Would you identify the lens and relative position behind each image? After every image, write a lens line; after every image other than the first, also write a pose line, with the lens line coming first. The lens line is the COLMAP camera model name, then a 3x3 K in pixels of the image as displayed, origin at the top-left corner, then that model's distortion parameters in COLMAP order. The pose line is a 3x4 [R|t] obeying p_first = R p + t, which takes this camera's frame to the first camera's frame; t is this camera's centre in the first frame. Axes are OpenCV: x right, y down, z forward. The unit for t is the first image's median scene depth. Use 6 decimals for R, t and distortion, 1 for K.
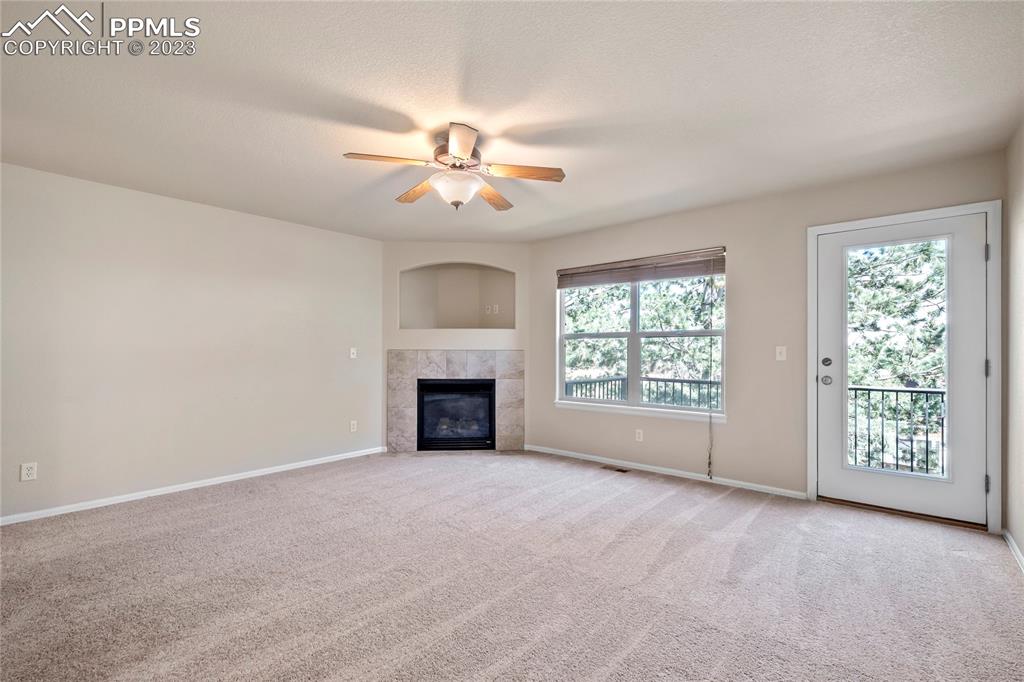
lens RADIAL K [[448.0, 0, 512.0], [0, 448.0, 341.0], [0, 0, 1]] dist [0.001451, 0.000129]
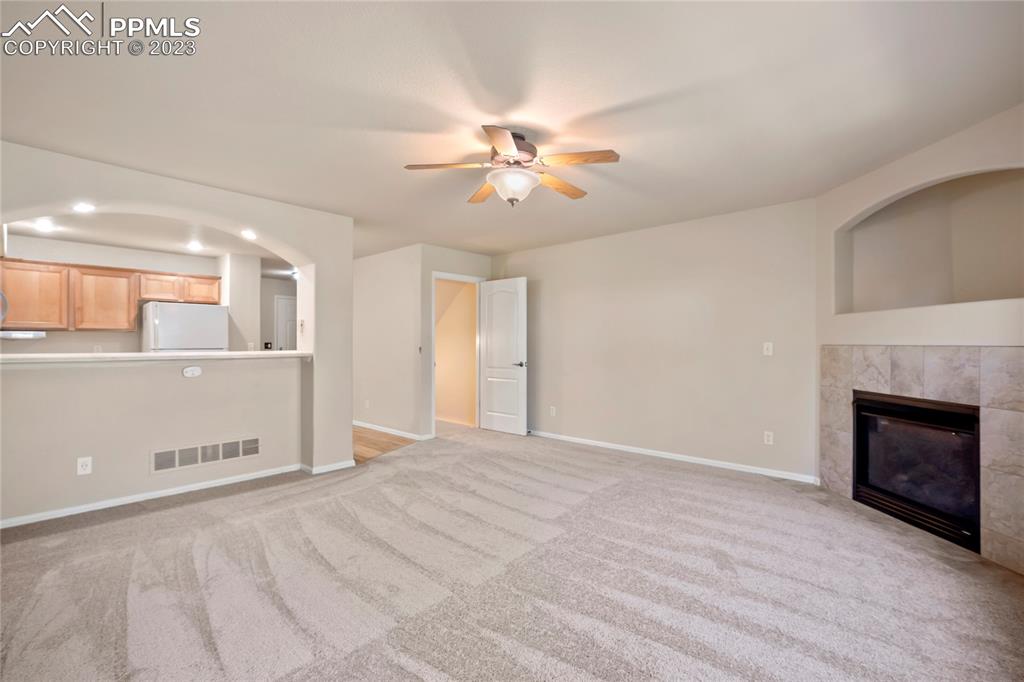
lens RADIAL K [[448.0, 0, 512.0], [0, 448.0, 341.0], [0, 0, 1]] dist [0.001451, 0.000129]
pose [[-0.023450, -0.010034, -0.999675, 0.457447], [0.007612, 0.999919, -0.010215, 0.016348], [0.999696, -0.007849, -0.023372, 0.517410]]
